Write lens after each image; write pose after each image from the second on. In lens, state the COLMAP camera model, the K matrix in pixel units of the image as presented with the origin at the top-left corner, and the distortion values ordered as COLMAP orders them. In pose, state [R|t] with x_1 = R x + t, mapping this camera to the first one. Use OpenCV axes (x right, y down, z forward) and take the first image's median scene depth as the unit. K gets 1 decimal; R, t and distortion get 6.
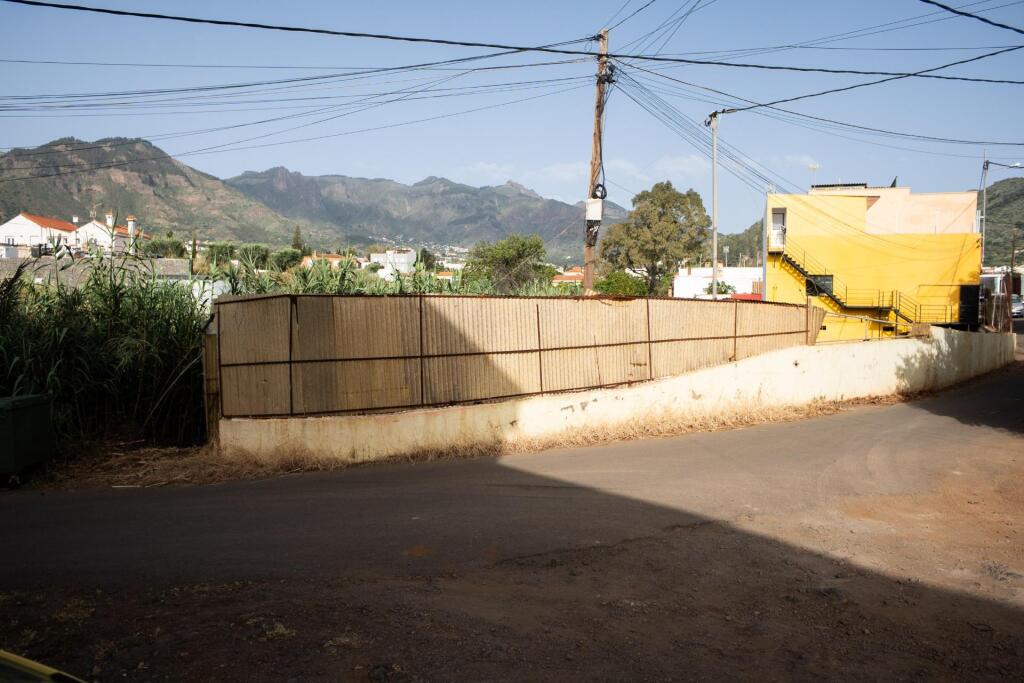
lens RADIAL K [[724.0, 0, 515.1], [0, 724.0, 343.1], [0, 0, 1]] dist [-0.069488, 0.051079]
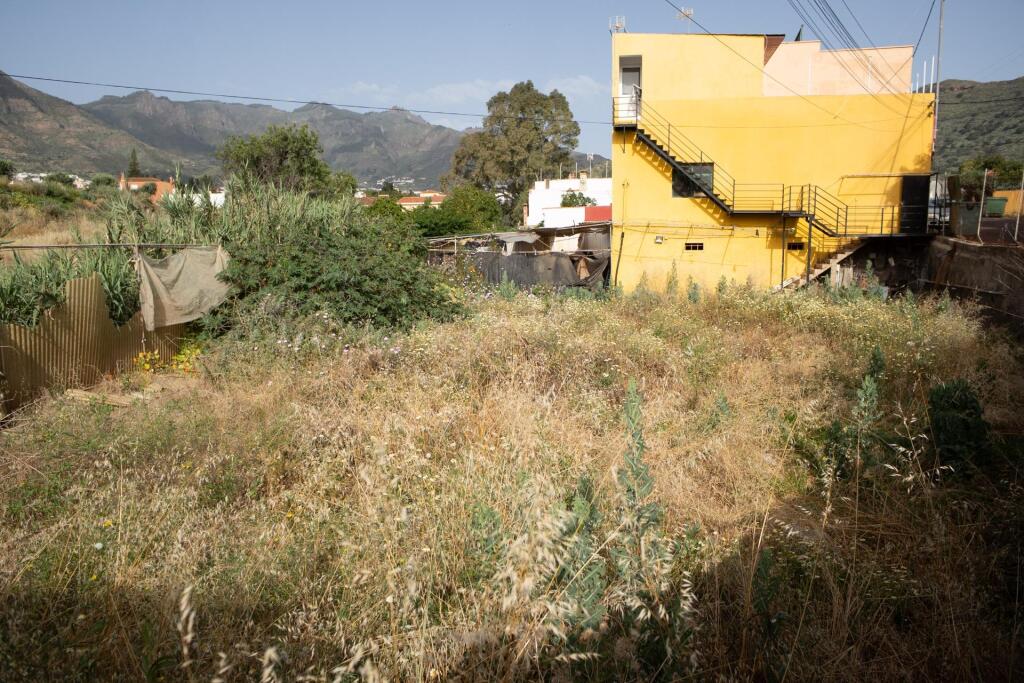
lens RADIAL K [[724.0, 0, 507.6], [0, 724.0, 342.0], [0, 0, 1]] dist [-0.069488, 0.051079]
pose [[0.990392, -0.040030, 0.132368, 0.063687], [0.027271, 0.994926, 0.096841, -0.001250], [-0.135573, -0.092301, 0.986459, 0.140661]]
